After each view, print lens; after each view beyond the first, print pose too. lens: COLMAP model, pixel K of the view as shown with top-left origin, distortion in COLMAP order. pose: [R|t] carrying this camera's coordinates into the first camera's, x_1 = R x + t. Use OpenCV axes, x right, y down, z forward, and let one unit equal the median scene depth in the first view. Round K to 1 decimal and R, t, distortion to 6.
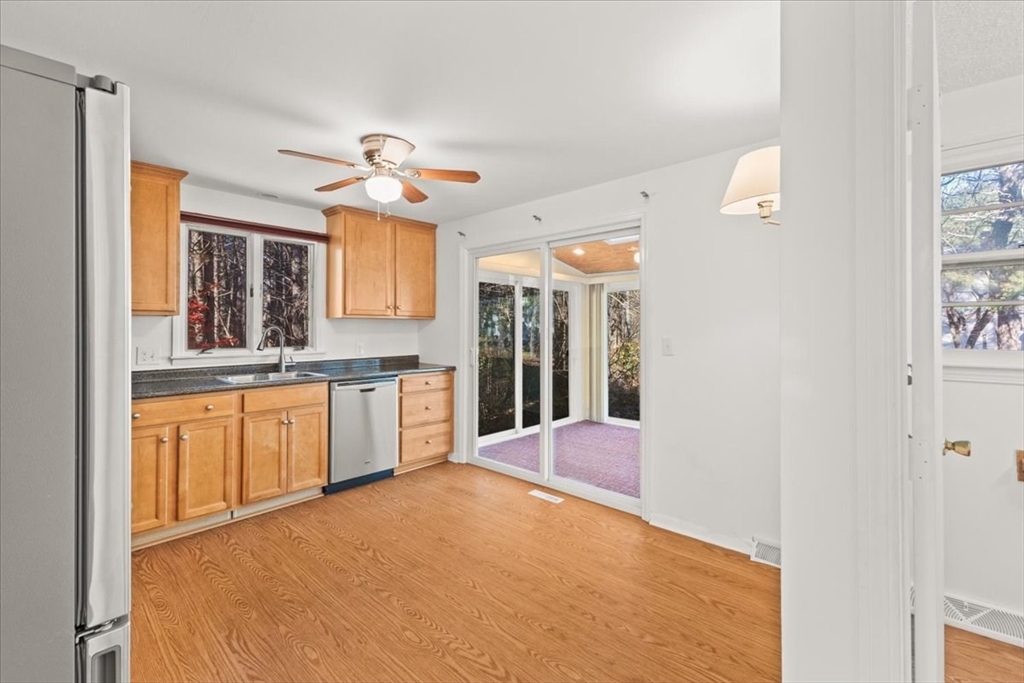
lens RADIAL K [[438.3, 0, 513.2], [0, 438.3, 324.3], [0, 0, 1]] dist [0.002008, -0.000108]
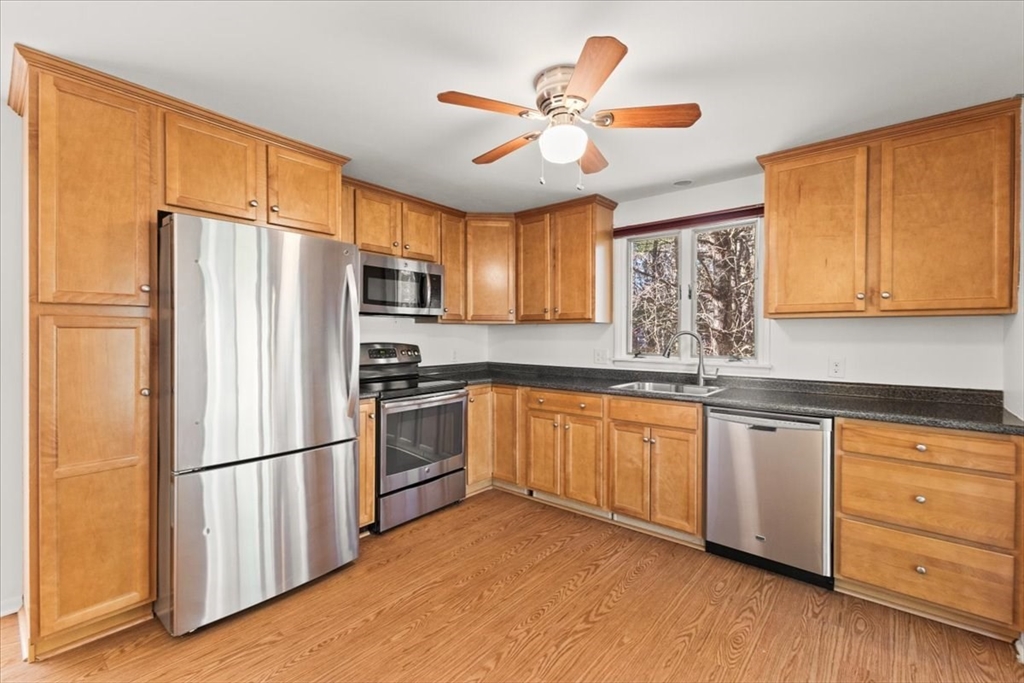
lens RADIAL K [[438.3, 0, 511.8], [0, 438.3, 337.0], [0, 0, 1]] dist [0.002008, -0.000108]
pose [[0.042913, 0.006684, -0.999056, 0.326303], [0.008030, 0.999943, 0.007035, 0.007360], [0.999047, -0.008324, 0.042857, 0.647383]]
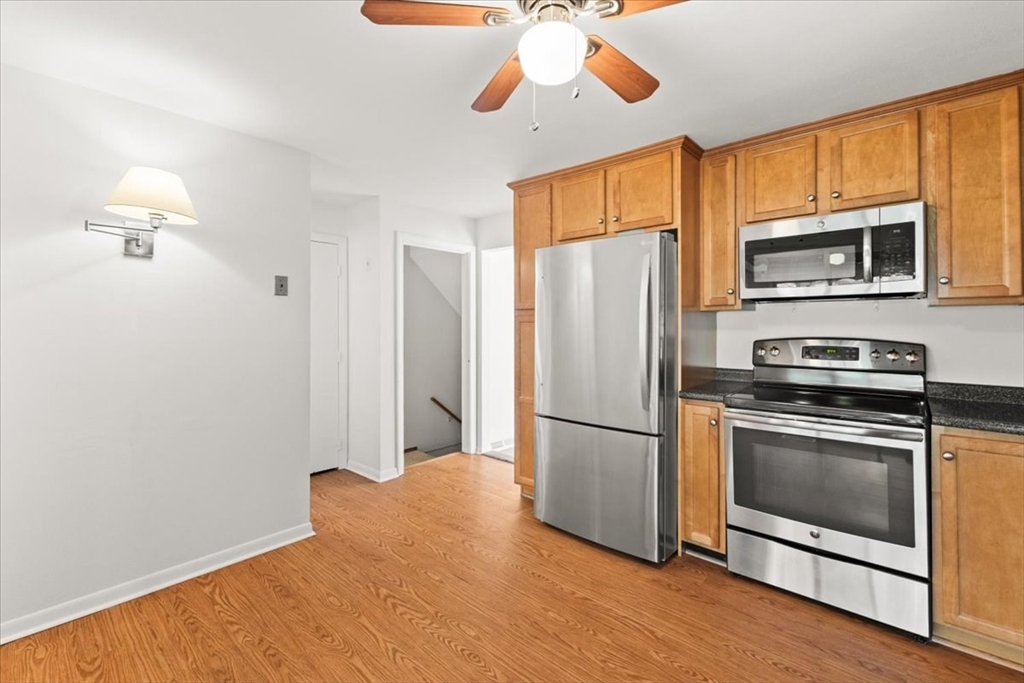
lens RADIAL K [[438.3, 0, 504.2], [0, 438.3, 322.3], [0, 0, 1]] dist [0.002008, -0.000108]
pose [[-0.999998, -0.001500, 0.001233, -0.173744], [-0.001520, 0.999861, -0.016627, 0.012962], [-0.001207, -0.016629, -0.999861, 1.114532]]
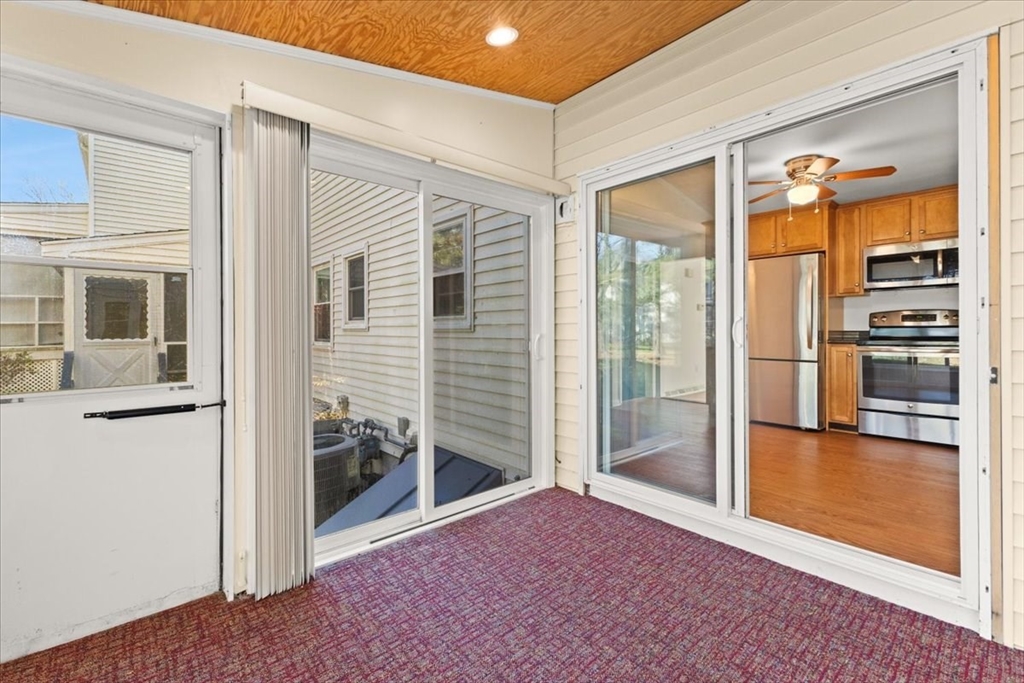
lens RADIAL K [[438.3, 0, 503.9], [0, 438.3, 328.8], [0, 0, 1]] dist [0.002008, -0.000108]
pose [[-0.992659, 0.005203, 0.120836, 0.352902], [0.004213, 0.999955, -0.008449, 0.089247], [-0.120874, -0.007878, -0.992637, 1.829043]]
